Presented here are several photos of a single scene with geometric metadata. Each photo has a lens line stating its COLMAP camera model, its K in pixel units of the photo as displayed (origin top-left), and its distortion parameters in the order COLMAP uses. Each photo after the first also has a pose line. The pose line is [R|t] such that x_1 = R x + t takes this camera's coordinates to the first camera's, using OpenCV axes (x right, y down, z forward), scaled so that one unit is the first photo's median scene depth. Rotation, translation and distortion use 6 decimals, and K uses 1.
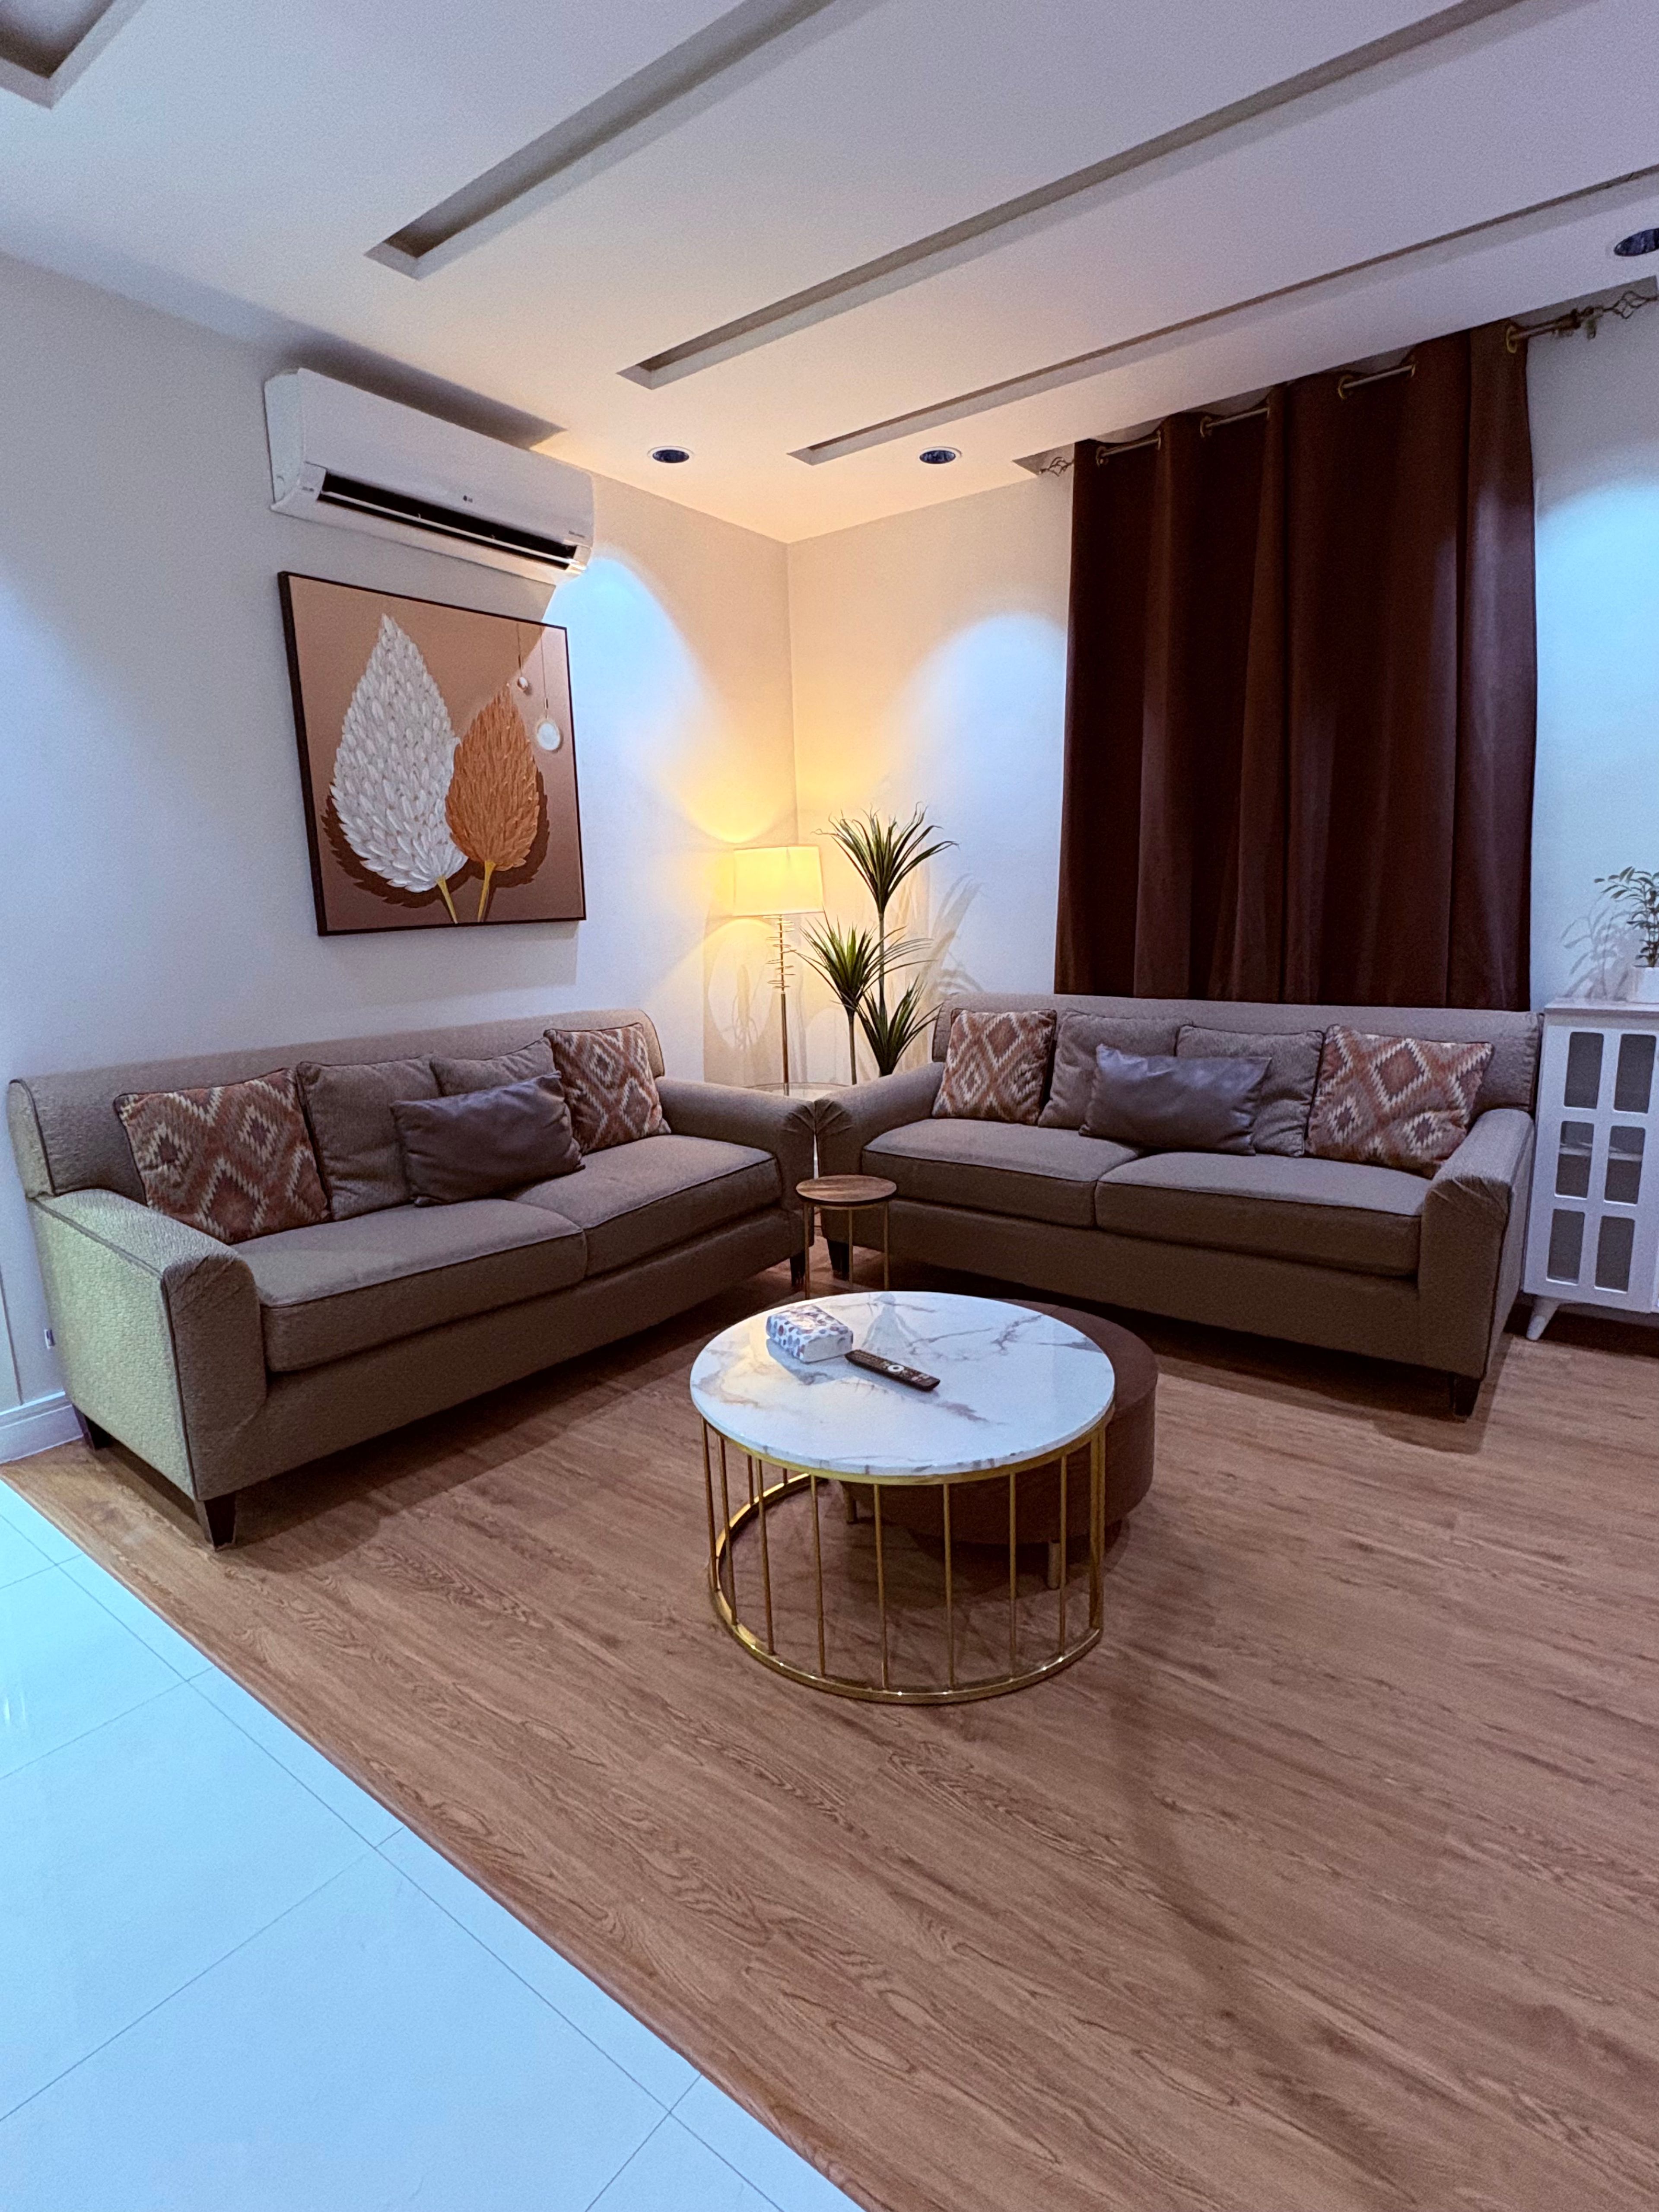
lens RADIAL K [[1129.6, 0, 821.9], [0, 1129.6, 1101.7], [0, 0, 1]] dist [0.004454, -0.000651]
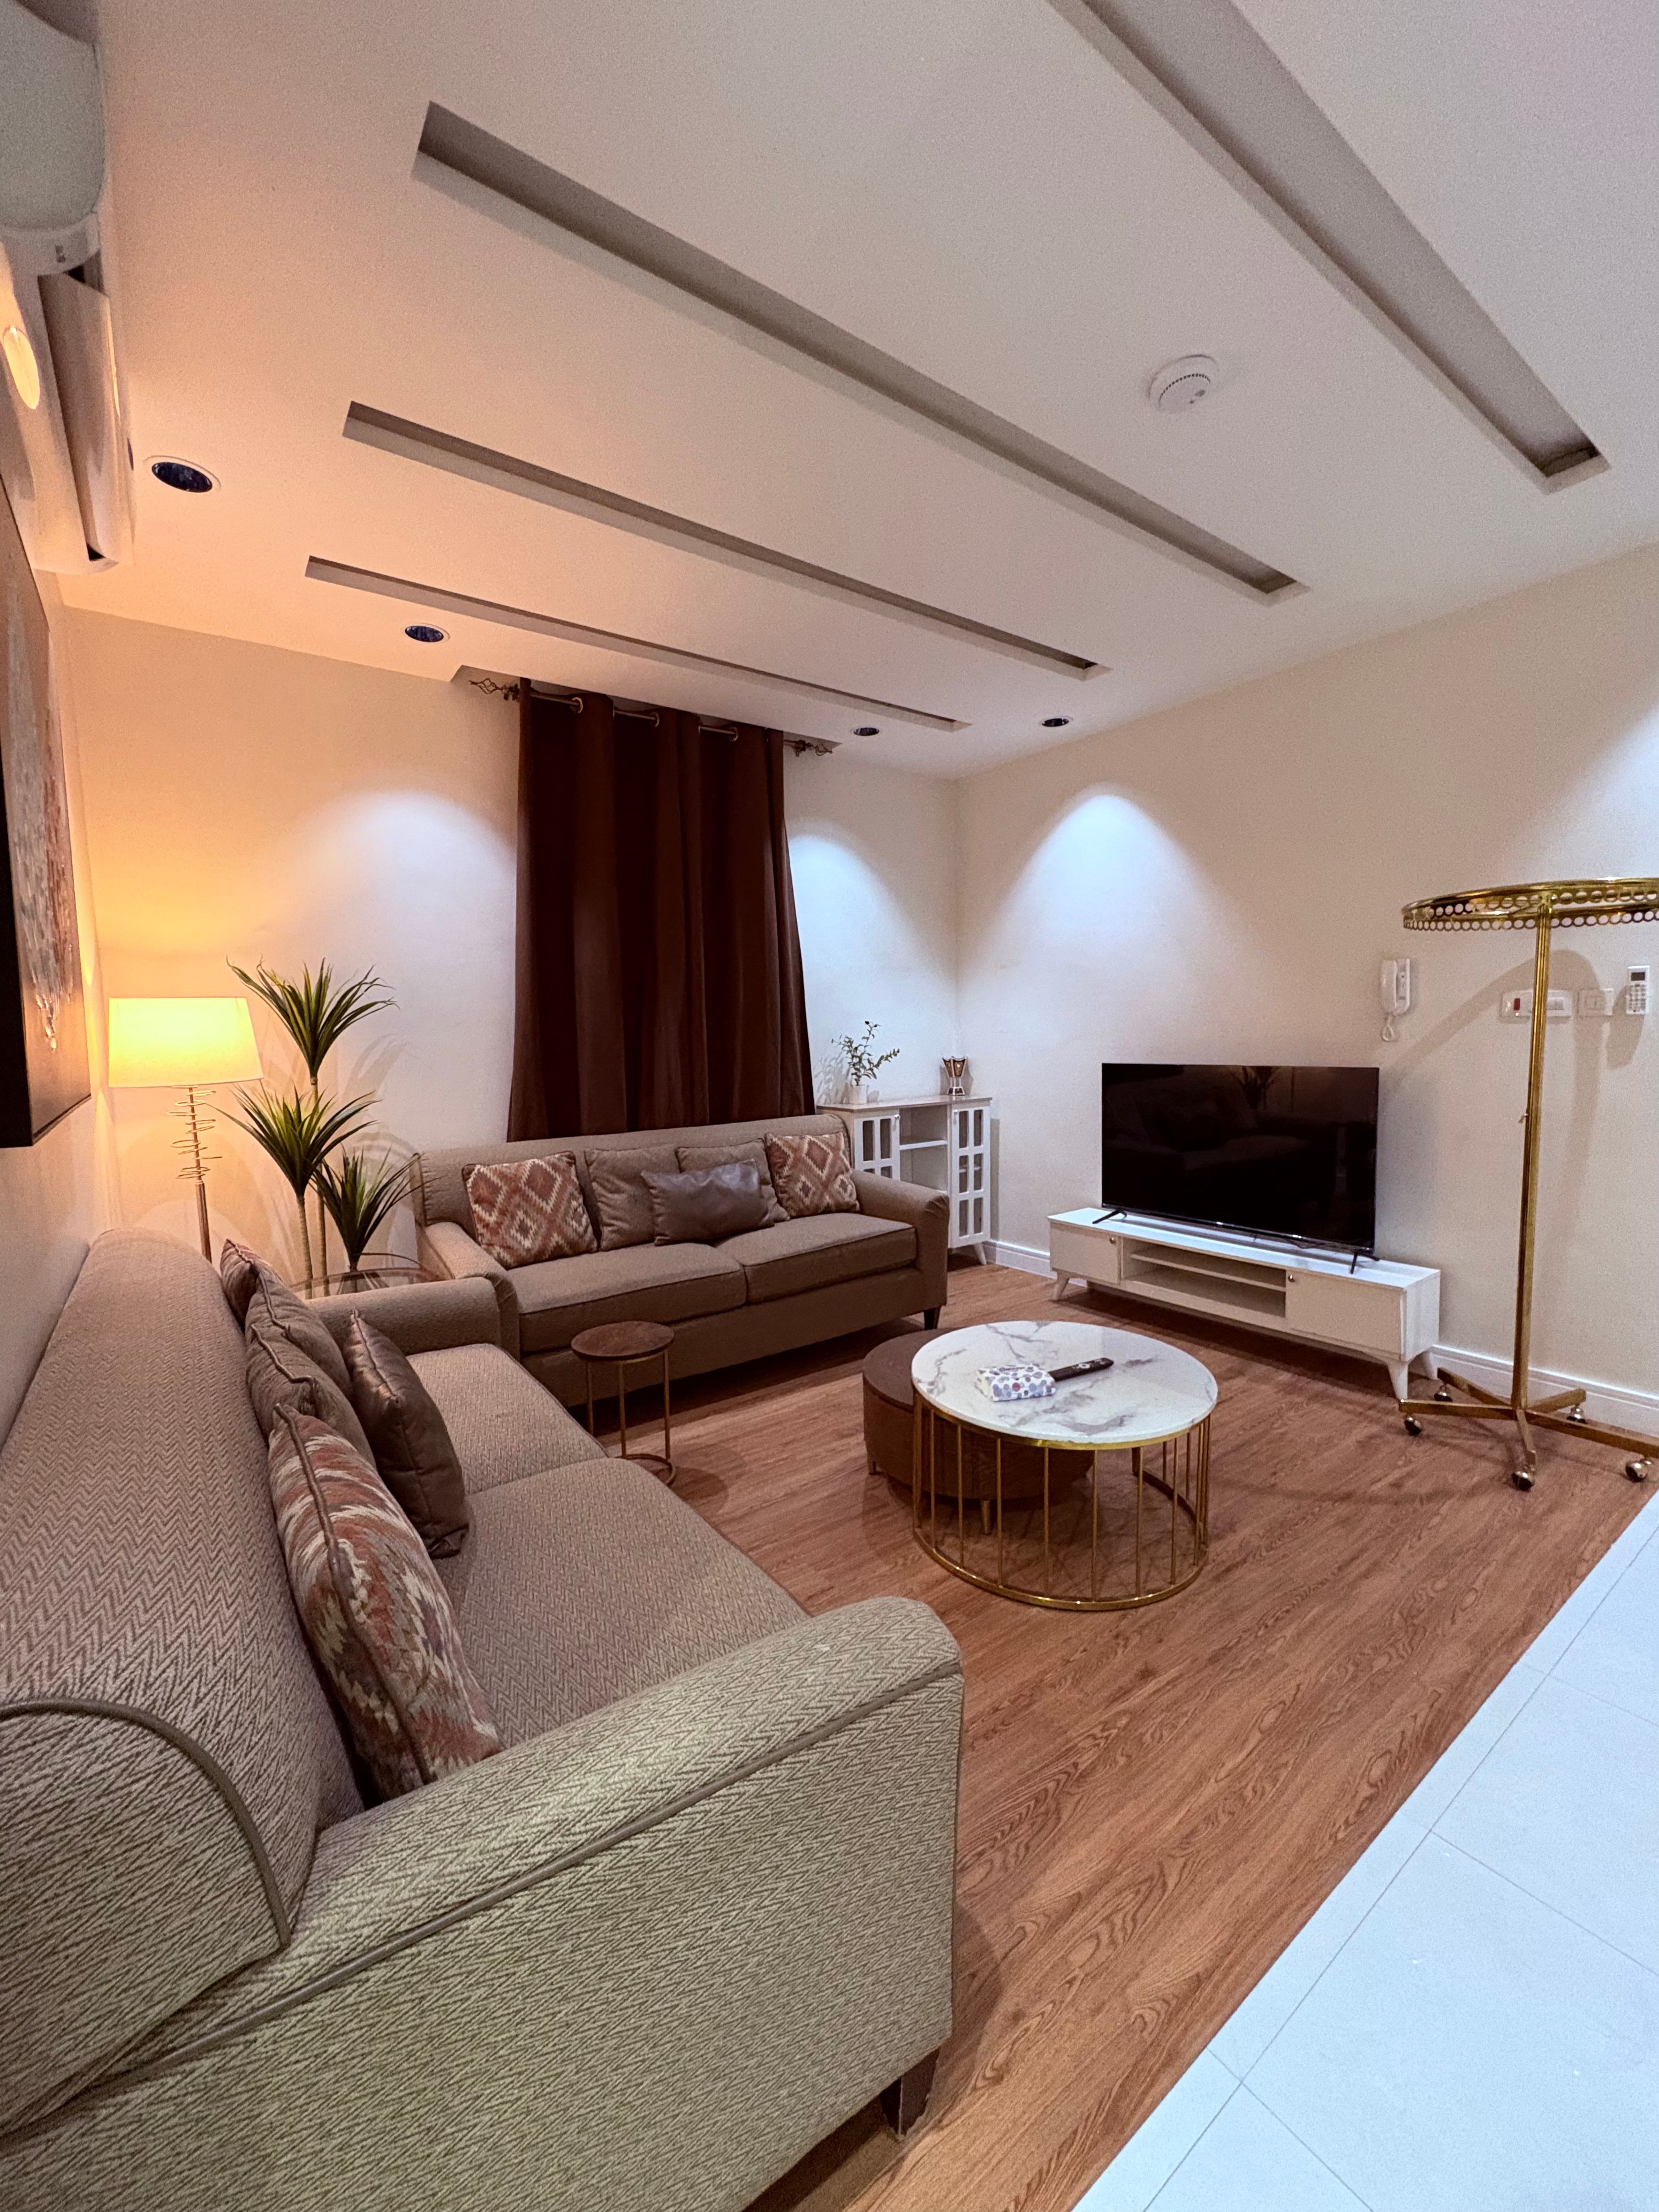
lens RADIAL K [[886.5, 0, 825.6], [0, 886.5, 1105.4], [0, 0, 1]] dist [-0.001188, 0.000770]
pose [[0.282865, -0.065243, 0.956938, -0.755869], [0.188729, 0.981966, 0.011162, -0.115442], [-0.940409, 0.177444, 0.290077, 0.638088]]
